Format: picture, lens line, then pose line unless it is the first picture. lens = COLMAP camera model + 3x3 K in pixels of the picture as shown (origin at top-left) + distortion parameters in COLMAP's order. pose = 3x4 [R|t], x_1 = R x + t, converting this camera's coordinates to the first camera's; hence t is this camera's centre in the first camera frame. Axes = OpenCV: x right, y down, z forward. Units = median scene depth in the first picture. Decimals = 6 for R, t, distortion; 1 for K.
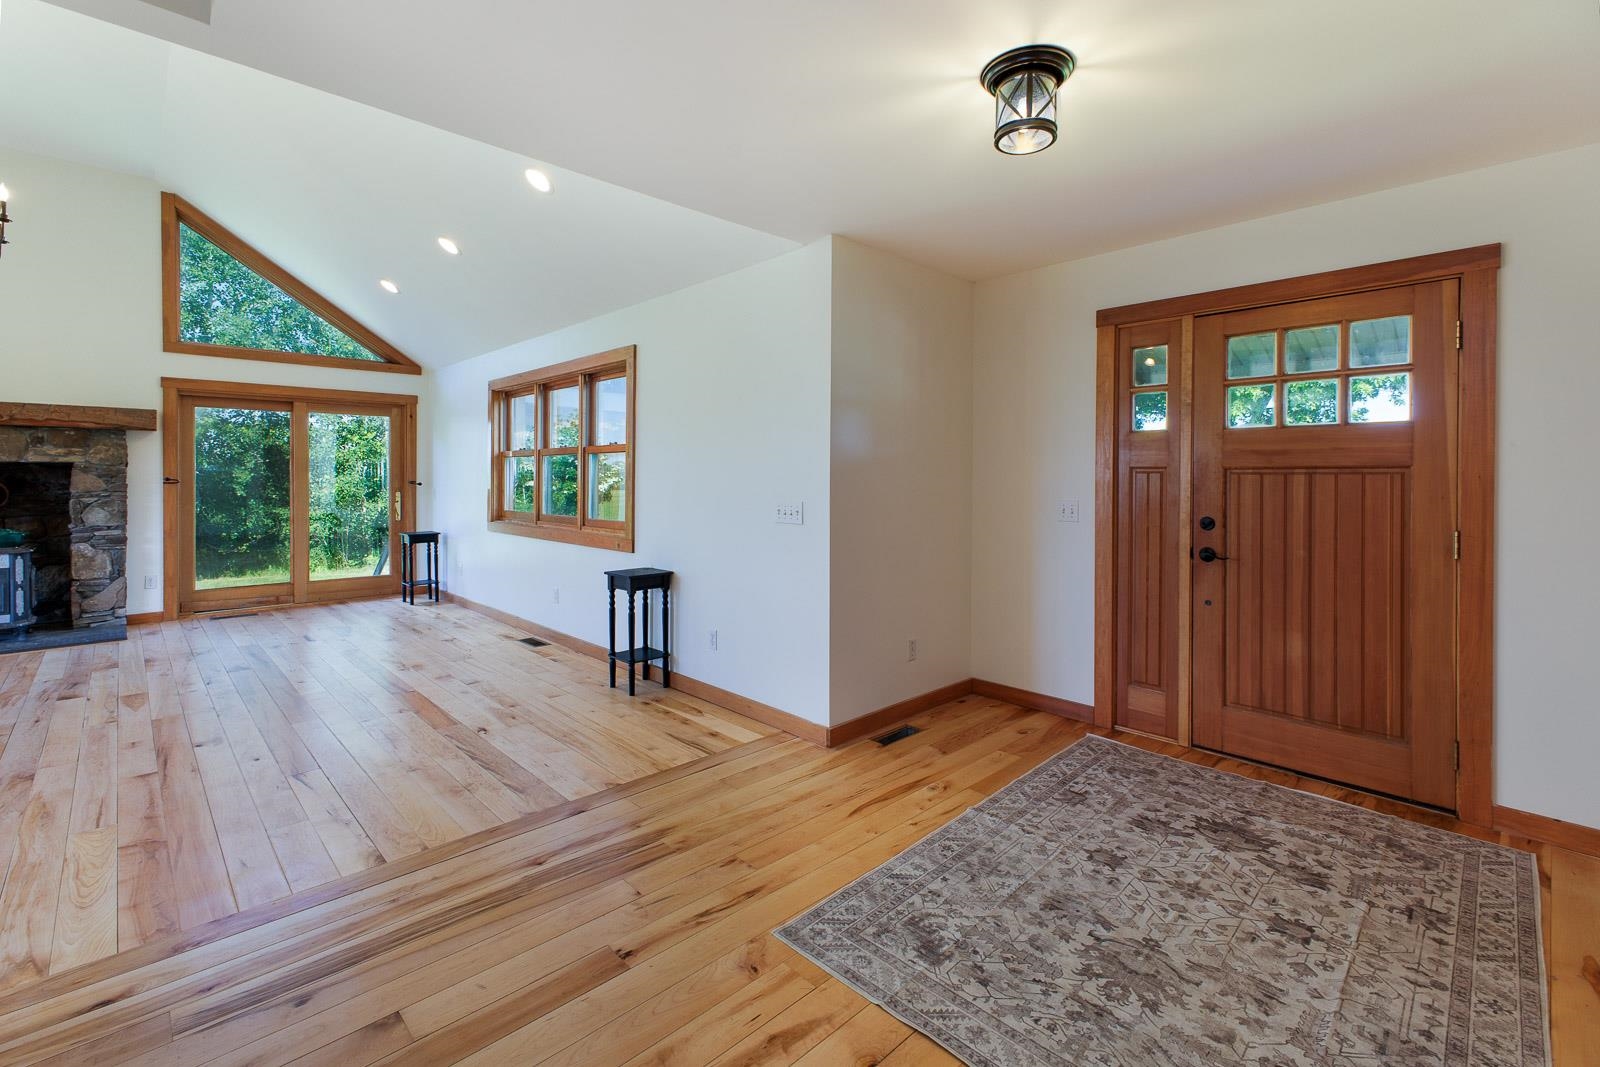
lens RADIAL K [[708.0, 0, 813.2], [0, 708.0, 481.2], [0, 0, 1]] dist [0.009620, -0.002588]
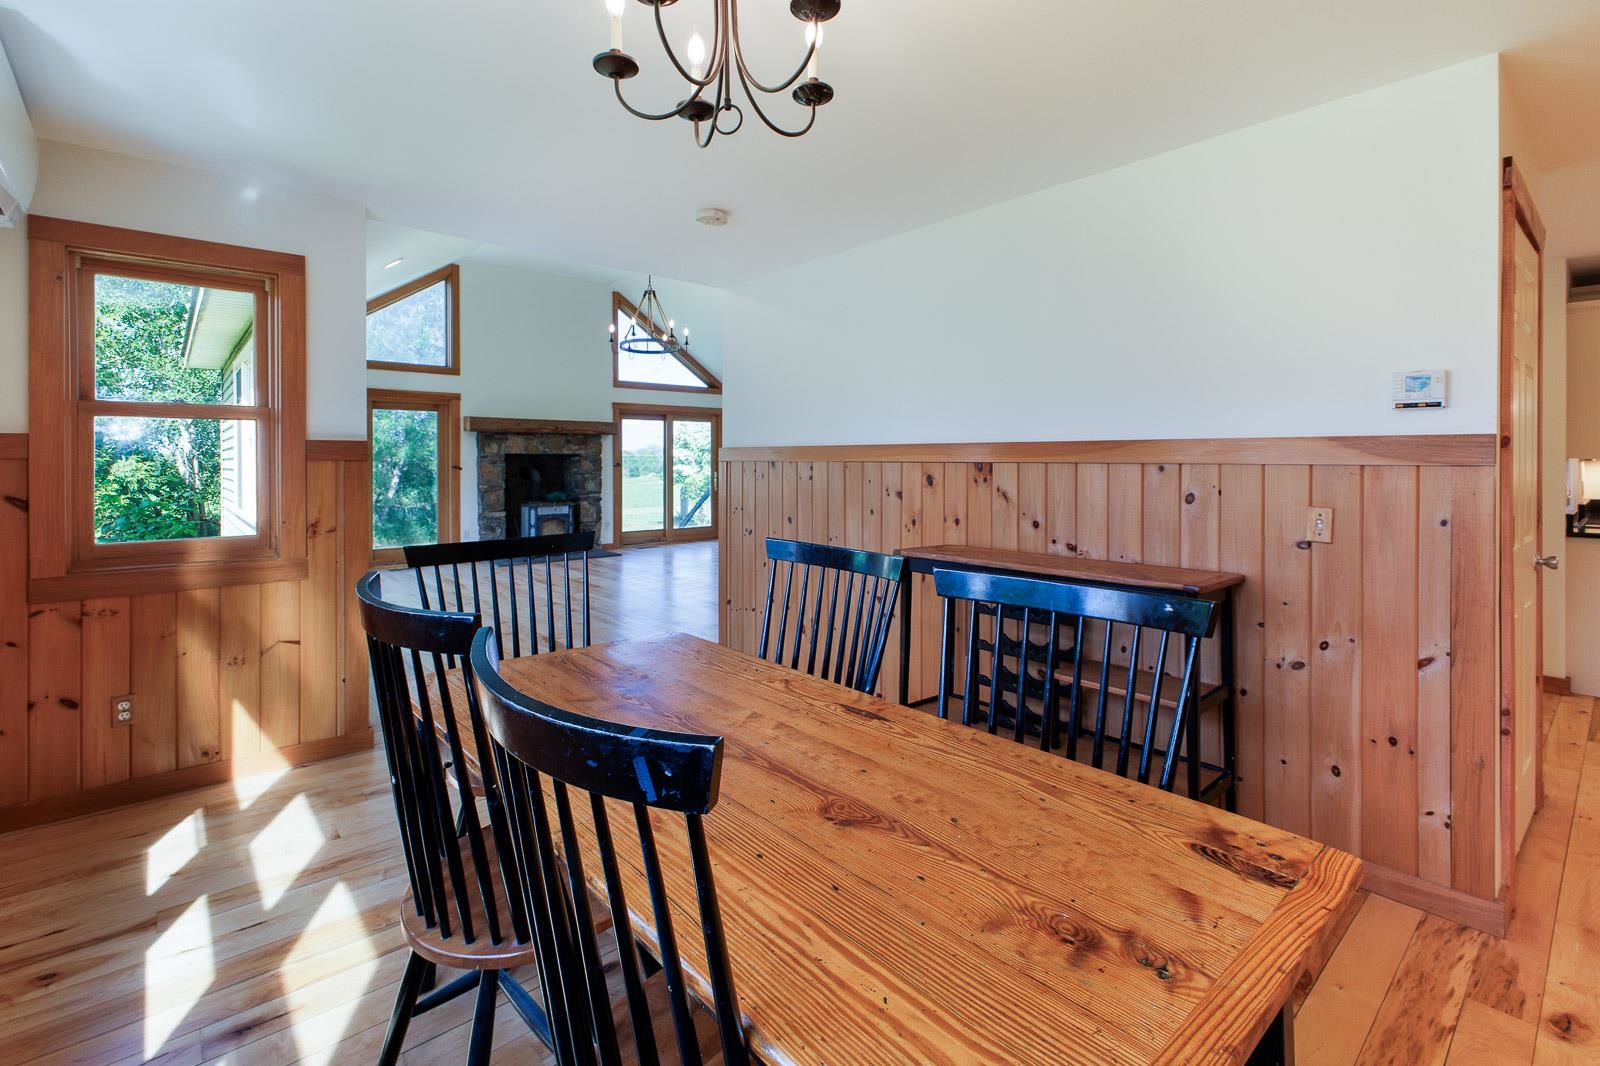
lens RADIAL K [[708.0, 0, 795.1], [0, 708.0, 454.1], [0, 0, 1]] dist [0.009620, -0.002588]
pose [[0.998929, -0.001776, -0.046234, -0.437095], [0.001252, 0.999935, -0.011356, -0.006094], [0.046251, 0.011286, 0.998866, -0.691800]]
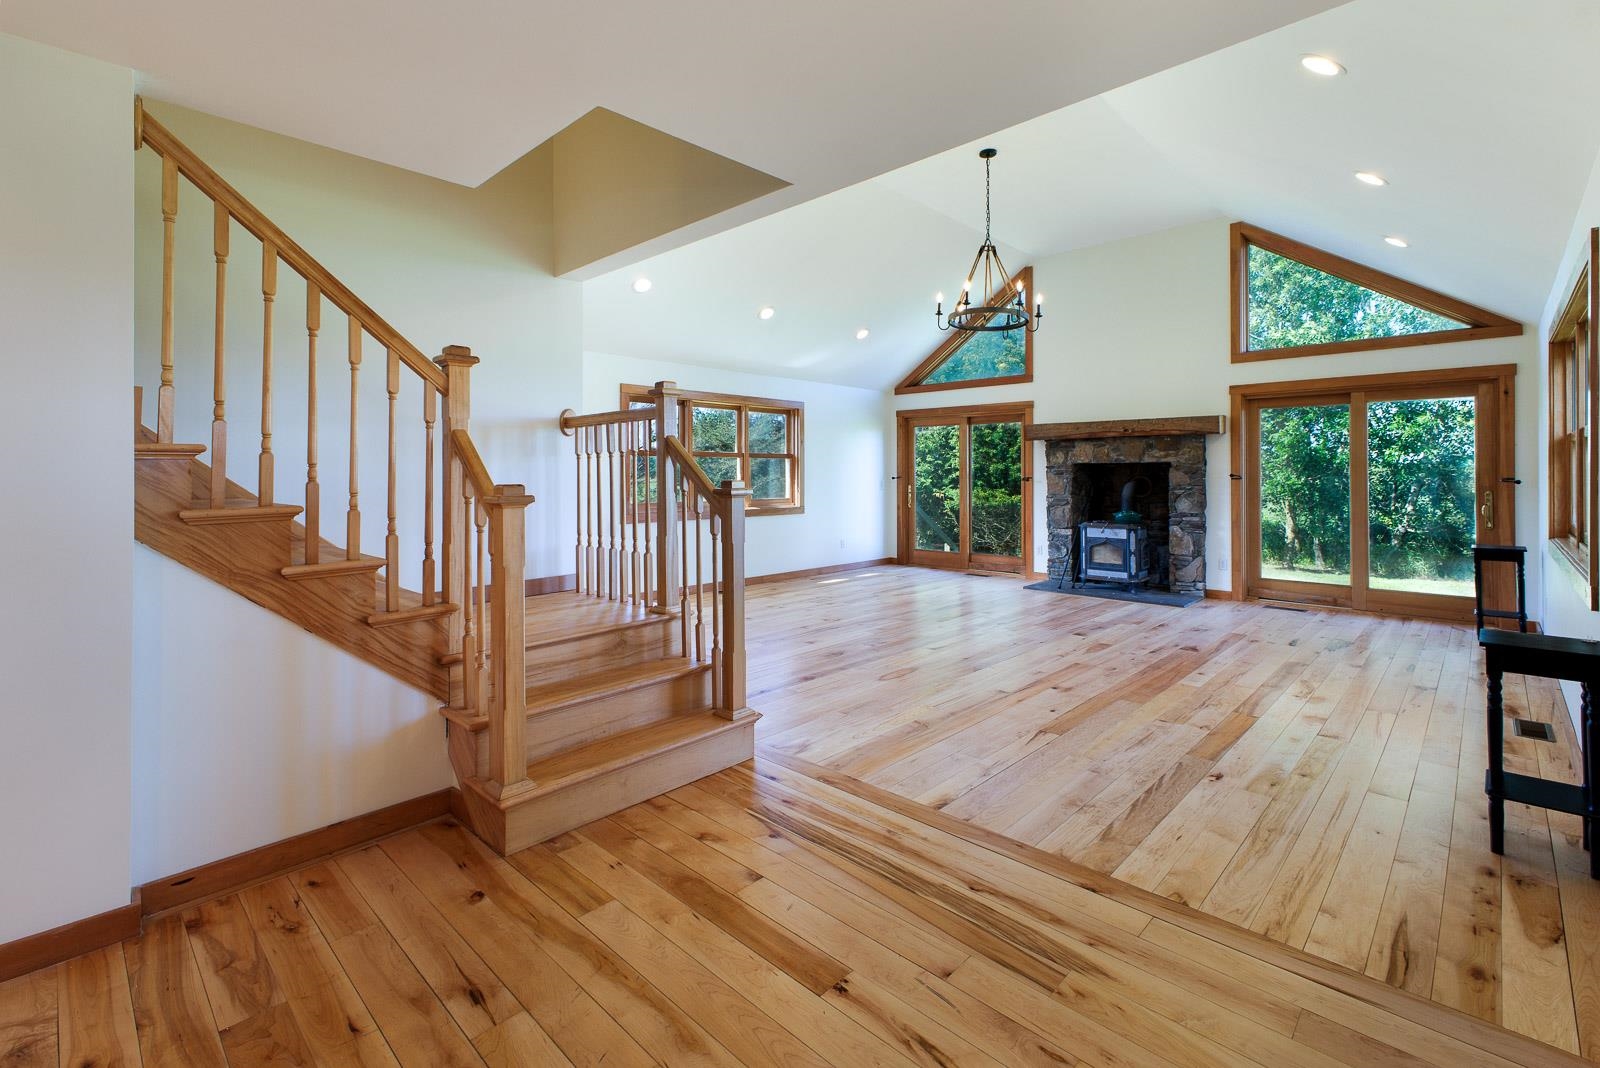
lens RADIAL K [[708.0, 0, 802.9], [0, 708.0, 466.5], [0, 0, 1]] dist [0.009620, -0.002588]
pose [[0.036160, -0.012511, -0.999268, 0.213925], [-0.003062, 0.999916, -0.012630, -0.000618], [0.999341, 0.003516, 0.036119, 0.292513]]
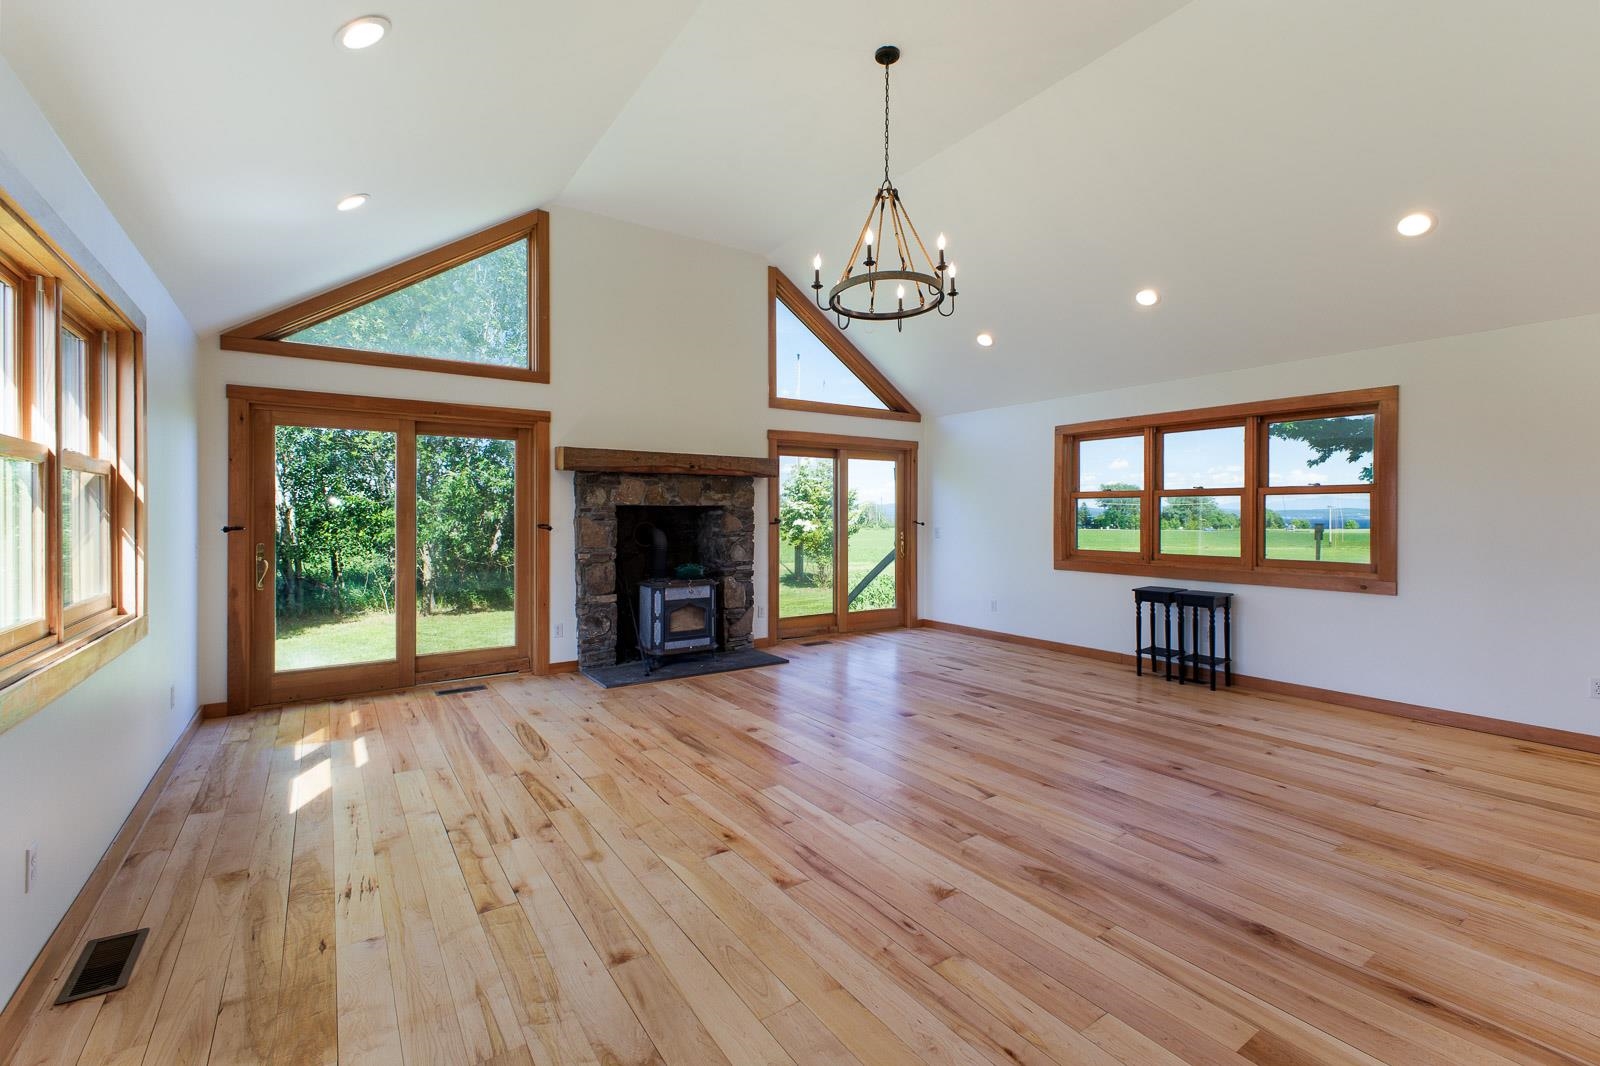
lens RADIAL K [[708.0, 0, 807.7], [0, 708.0, 510.3], [0, 0, 1]] dist [0.009620, -0.002588]
pose [[0.986609, 0.000961, -0.163097, -0.717713], [-0.002098, 0.999975, -0.006803, -0.012007], [0.163087, 0.007054, 0.986587, -0.103869]]
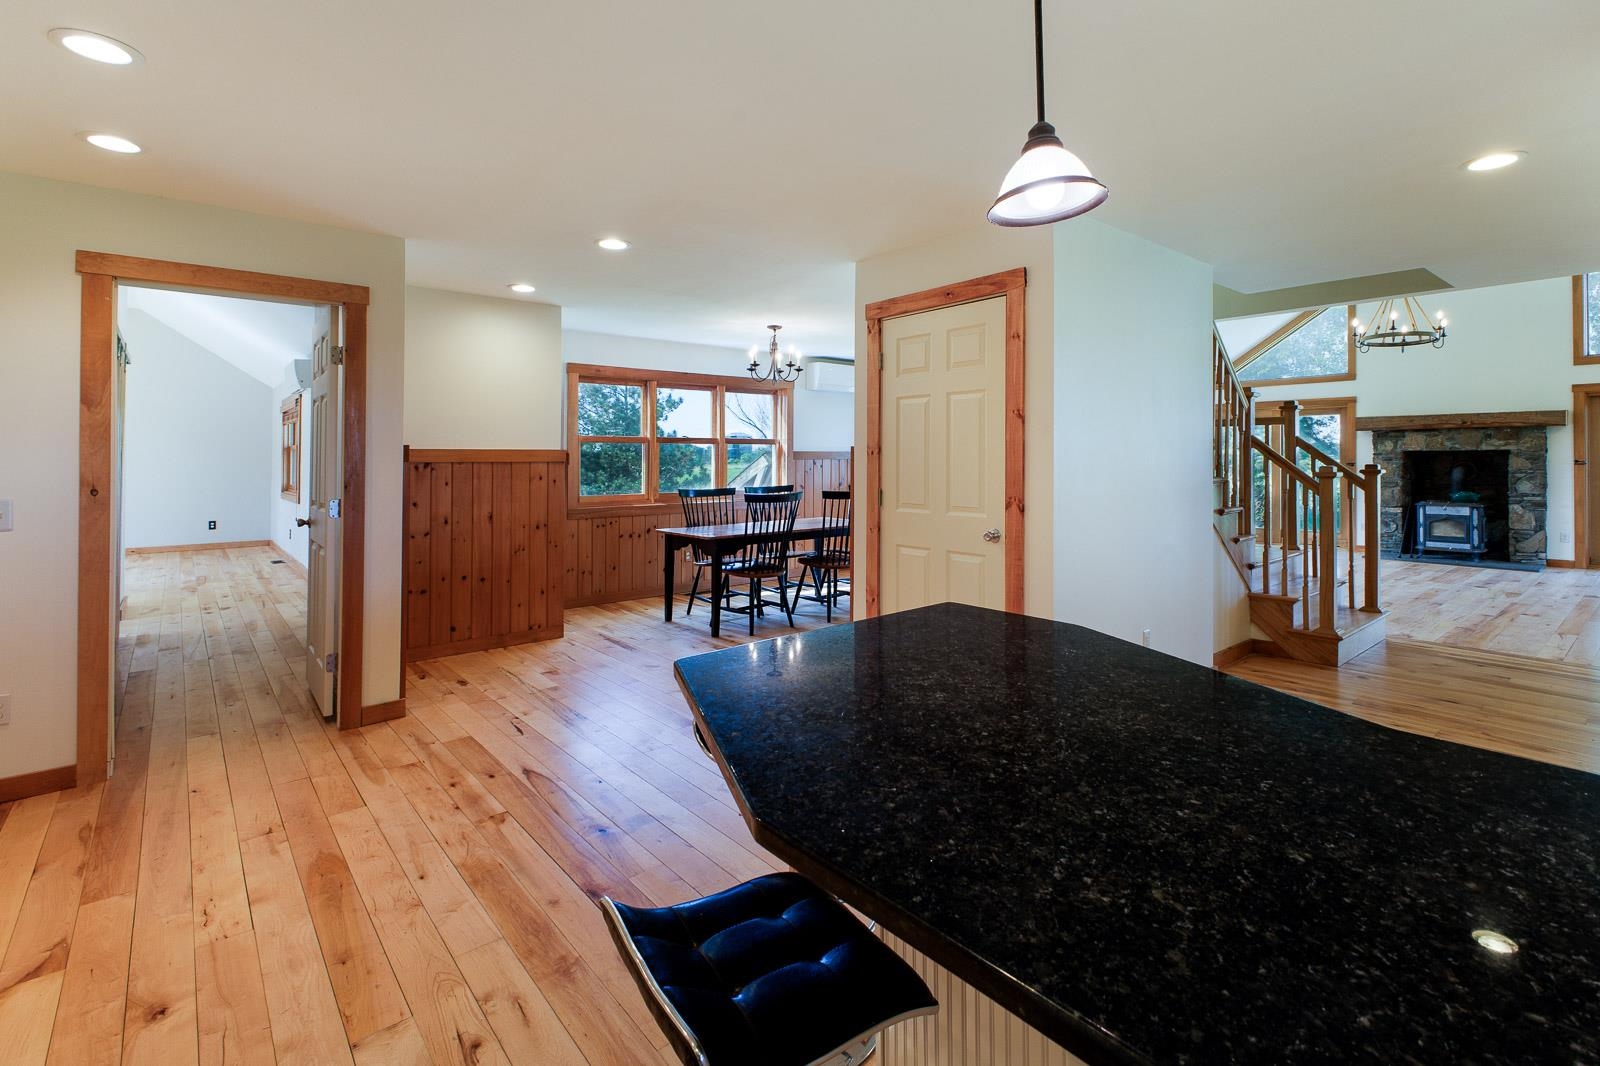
lens RADIAL K [[742.7, 0, 824.4], [0, 742.7, 456.1], [0, 0, 1]] dist [0.007512, 0.002437]
pose [[-0.059740, -0.007532, -0.998186, 0.611077], [-0.001578, 0.999971, -0.007451, 0.000389], [0.998213, 0.001130, -0.059750, -0.337600]]
